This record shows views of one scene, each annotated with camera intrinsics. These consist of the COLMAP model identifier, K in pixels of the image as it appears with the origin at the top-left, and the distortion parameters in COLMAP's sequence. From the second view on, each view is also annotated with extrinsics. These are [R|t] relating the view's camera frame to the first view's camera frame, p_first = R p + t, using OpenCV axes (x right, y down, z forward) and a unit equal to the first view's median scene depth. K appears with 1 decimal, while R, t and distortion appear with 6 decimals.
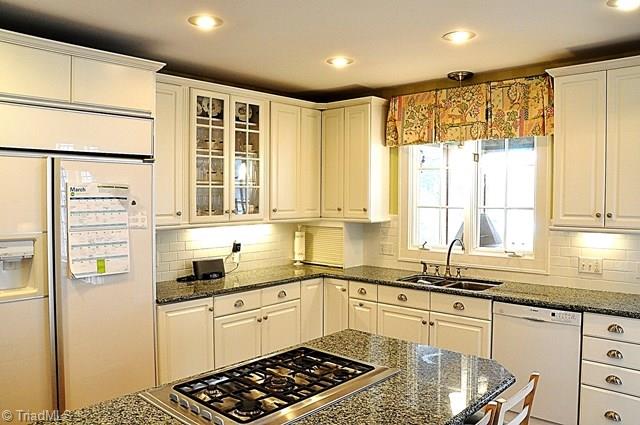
lens RADIAL K [[493.0, 0, 319.9], [0, 493.0, 214.6], [0, 0, 1]] dist [-0.139582, 0.026630]
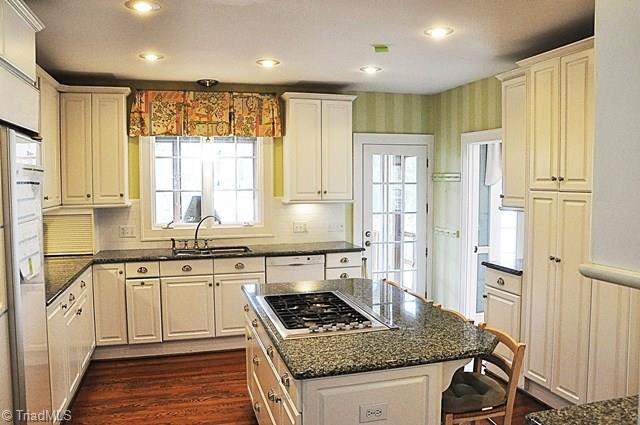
lens RADIAL K [[493.0, 0, 320.0], [0, 493.0, 210.0], [0, 0, 1]] dist [-0.139582, 0.026630]
pose [[0.518322, -0.050094, 0.853717, -0.606555], [0.038756, 0.998633, 0.035067, 0.002579], [-0.854307, 0.014911, 0.519555, 0.117046]]
